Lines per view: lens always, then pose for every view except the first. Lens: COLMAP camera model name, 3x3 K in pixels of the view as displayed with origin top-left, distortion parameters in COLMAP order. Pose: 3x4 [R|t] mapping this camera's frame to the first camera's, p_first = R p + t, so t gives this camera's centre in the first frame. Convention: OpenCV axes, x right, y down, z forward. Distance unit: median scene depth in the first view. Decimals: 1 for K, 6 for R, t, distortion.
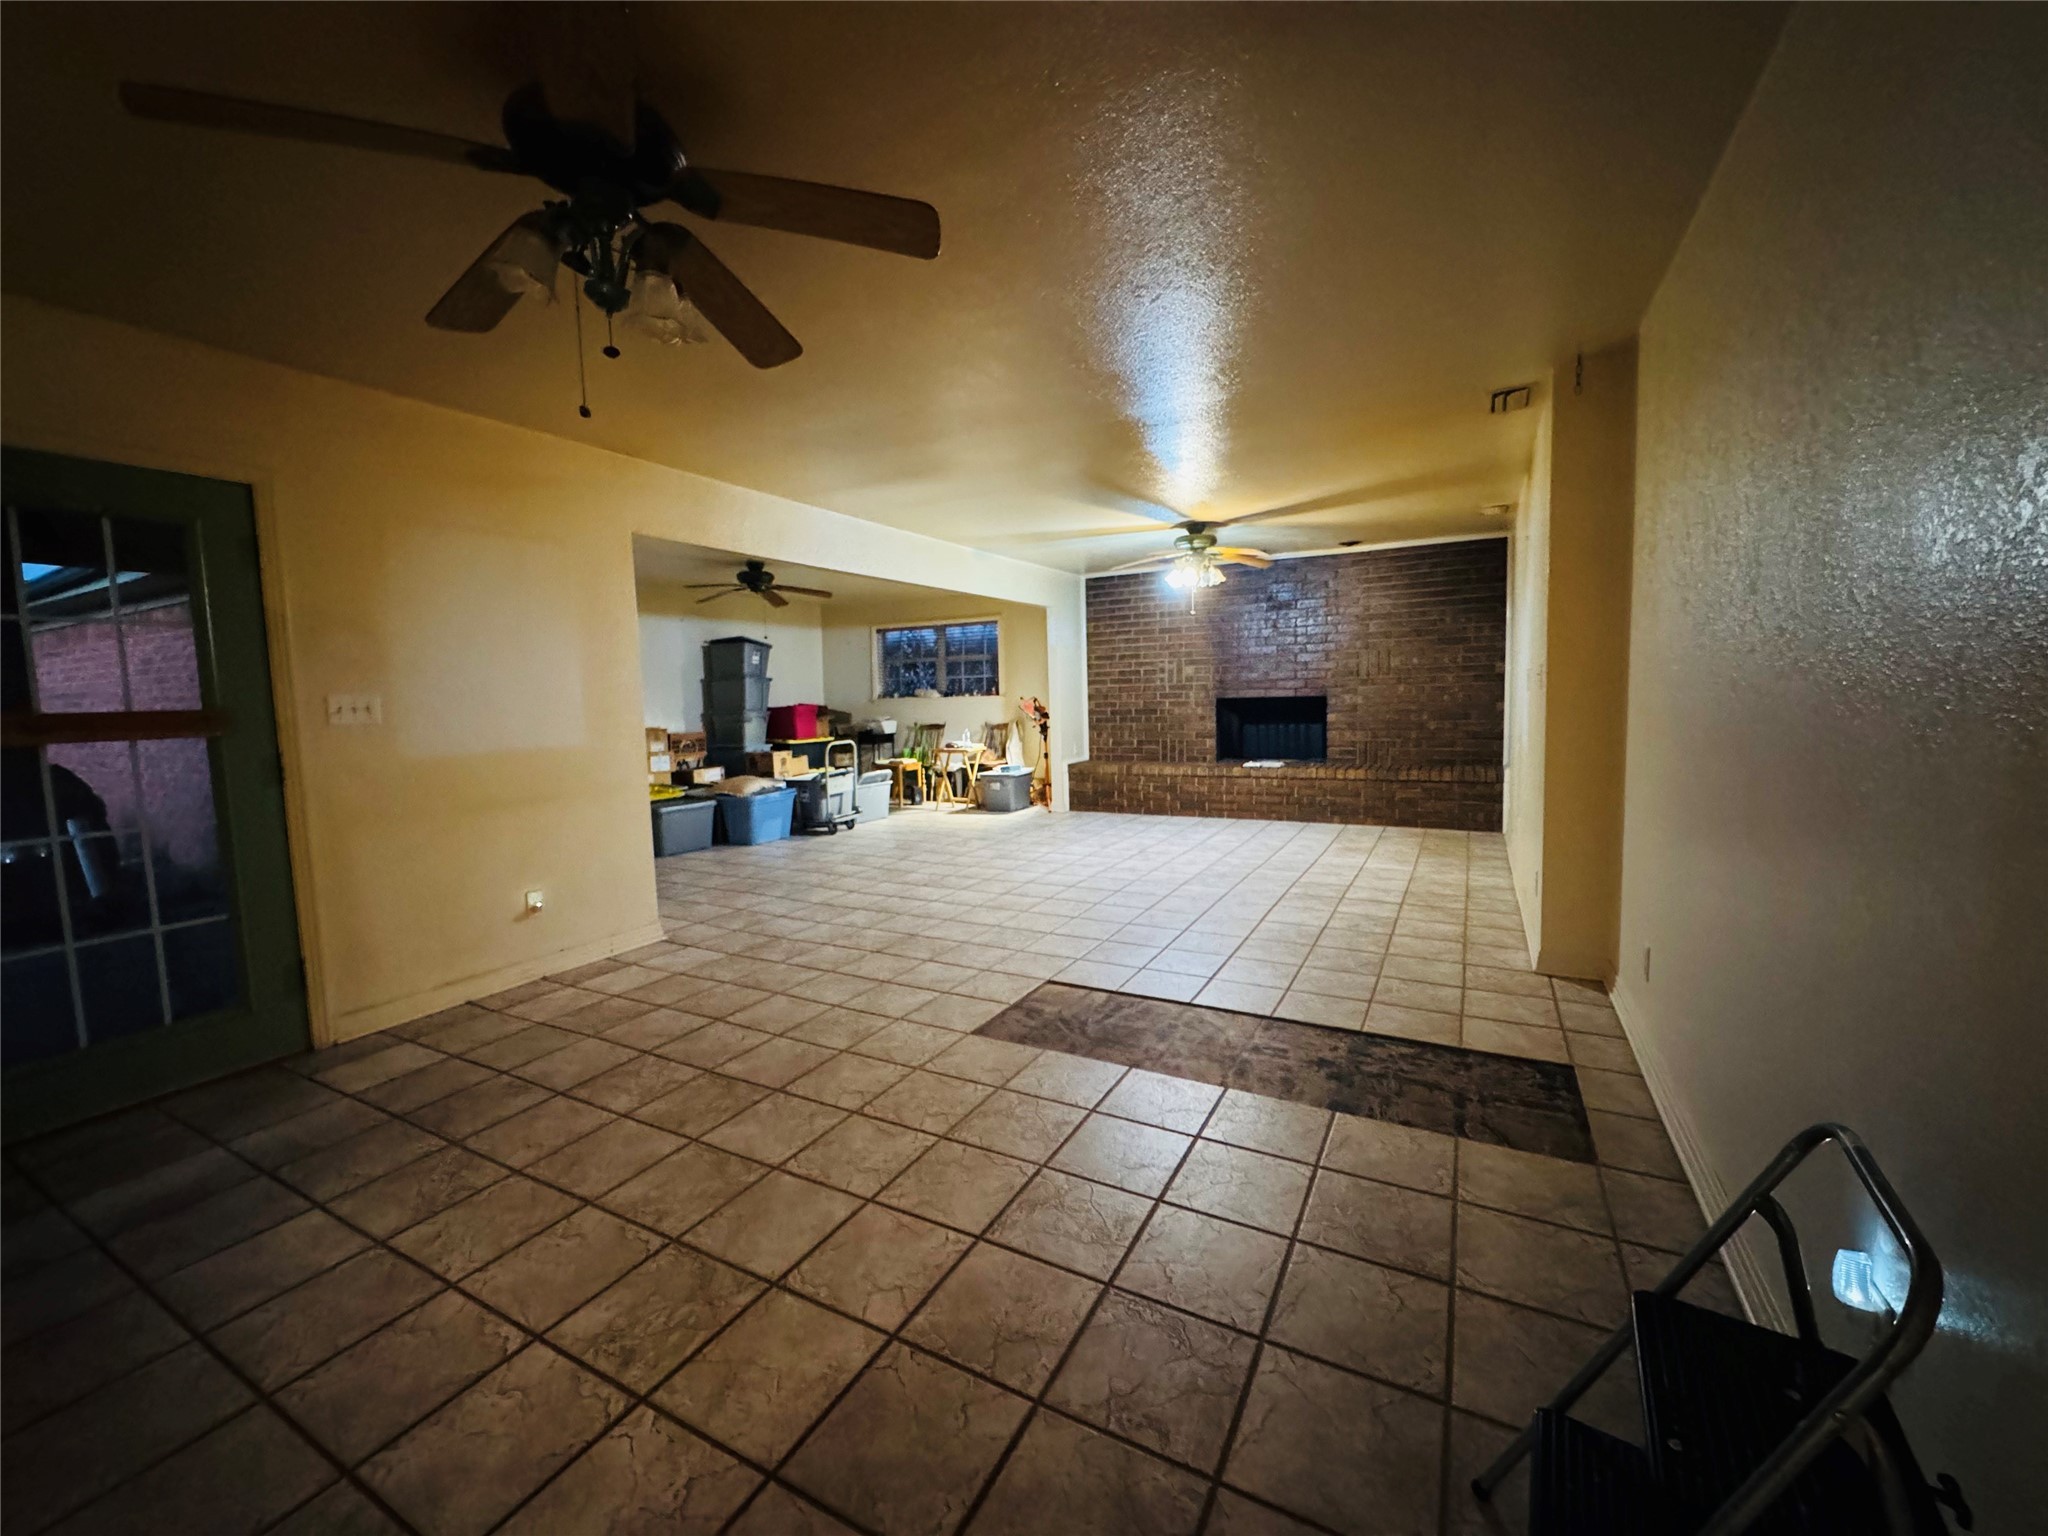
lens RADIAL K [[814.0, 0, 1030.9], [0, 814.0, 775.0], [0, 0, 1]] dist [-0.003616, -0.000157]
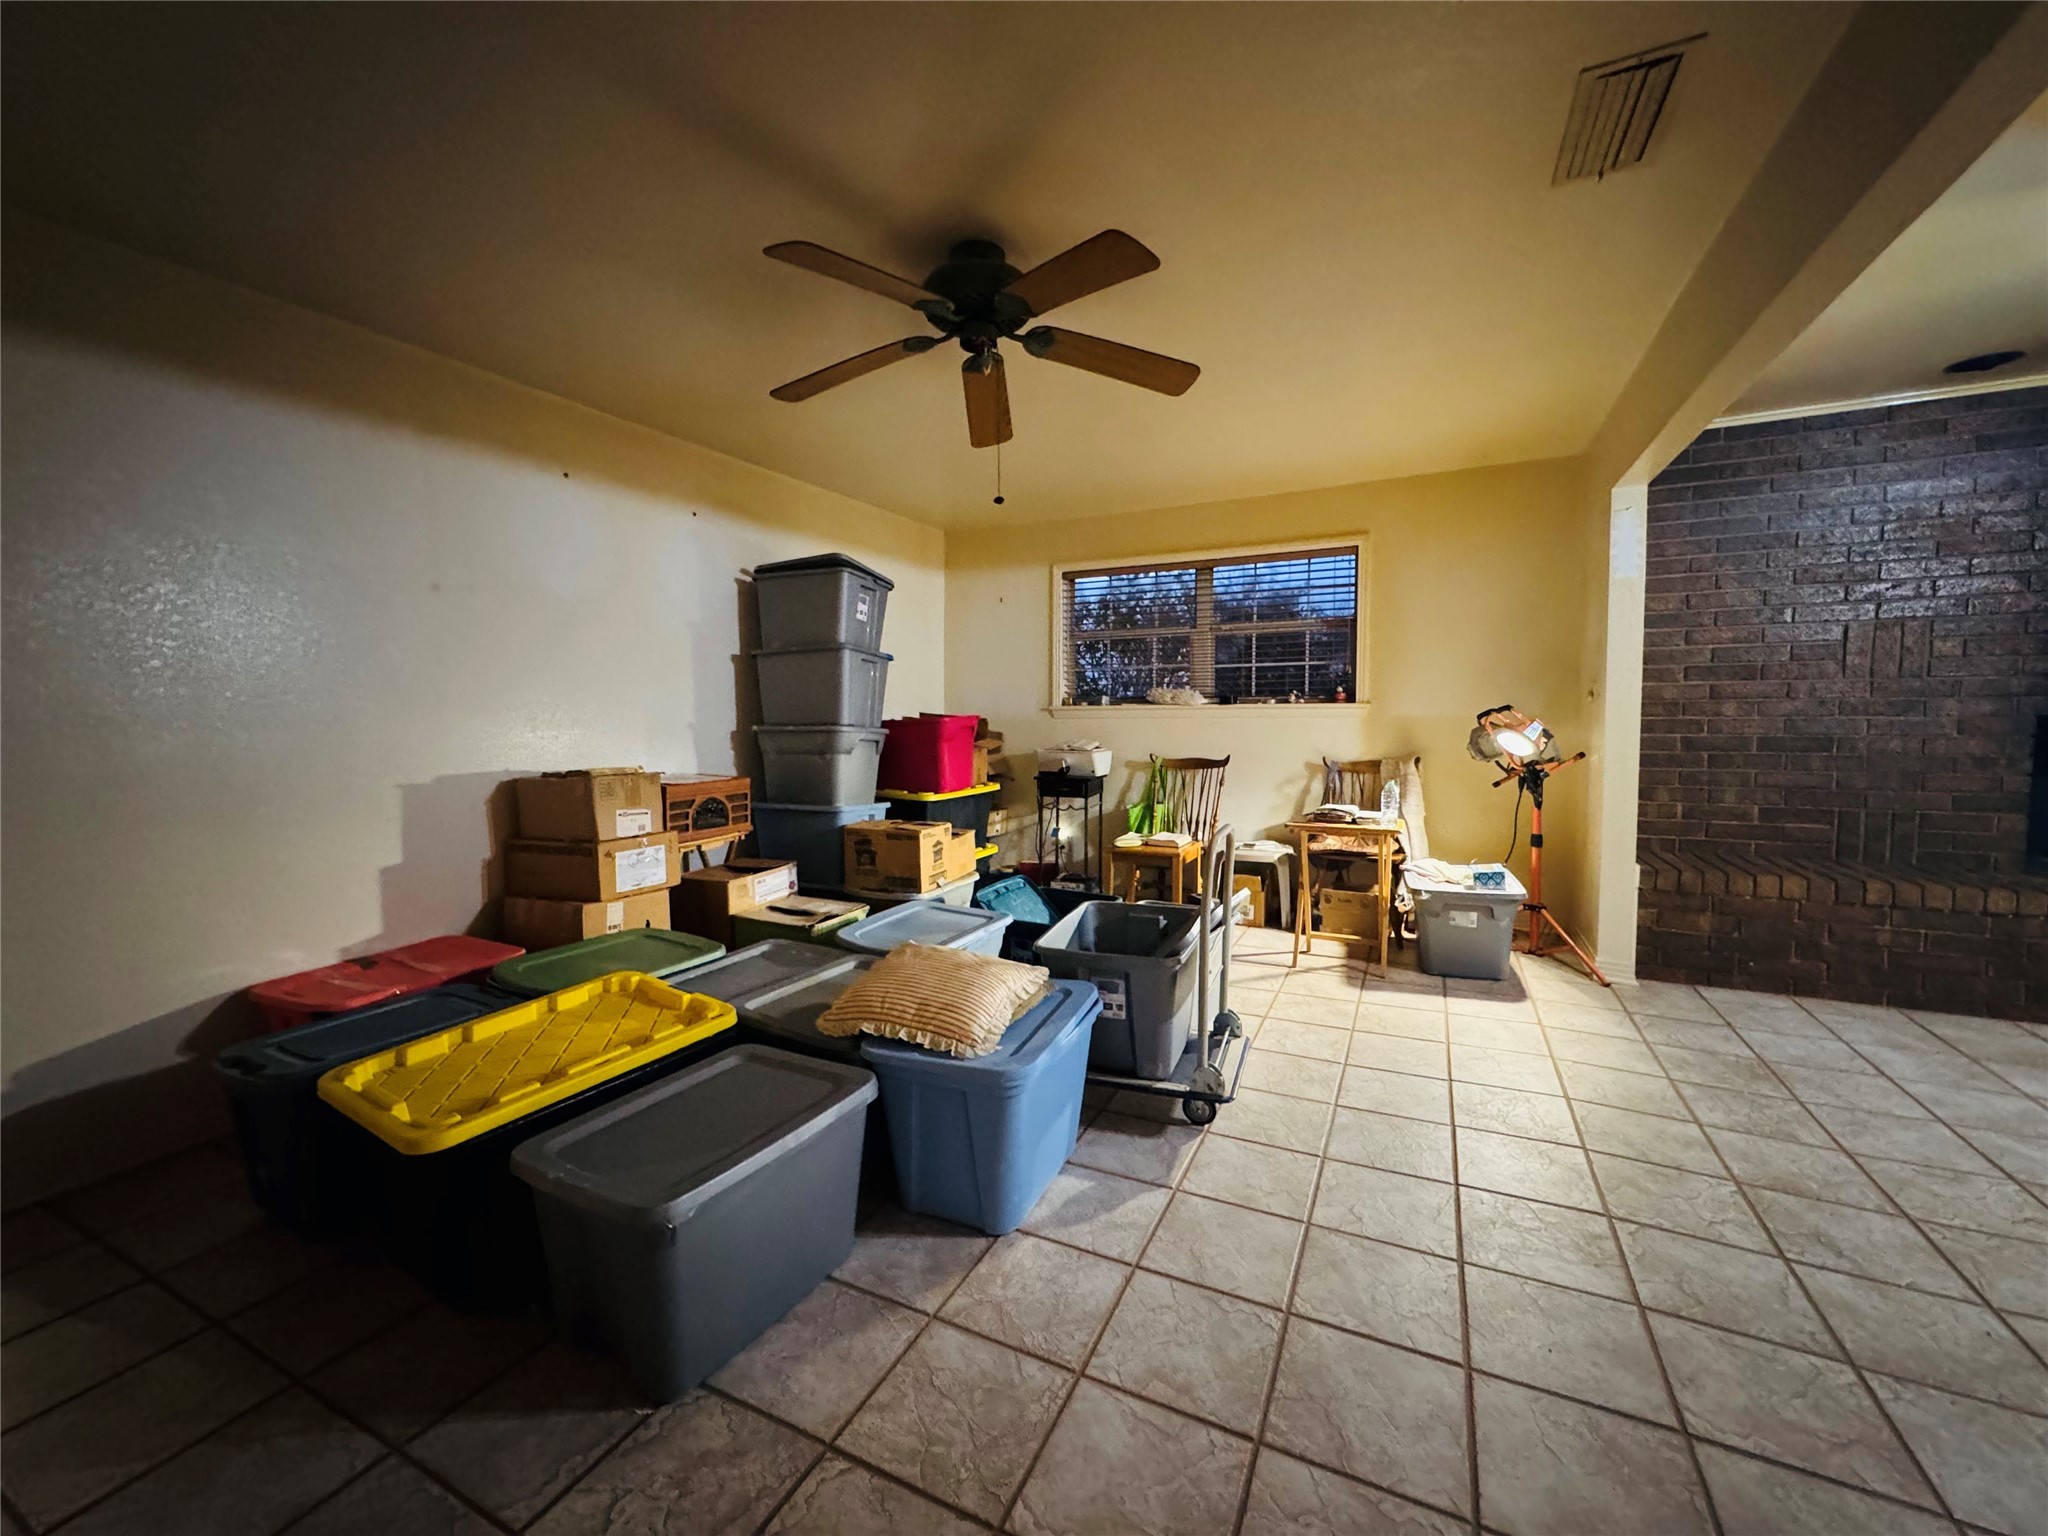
lens RADIAL K [[814.0, 0, 1011.4], [0, 814.0, 747.7], [0, 0, 1]] dist [-0.003616, -0.000157]
pose [[0.998749, 0.013831, 0.048058, -0.279358], [-0.011334, 0.998590, -0.051863, -0.047009], [-0.048708, 0.051253, 0.997497, 0.565839]]
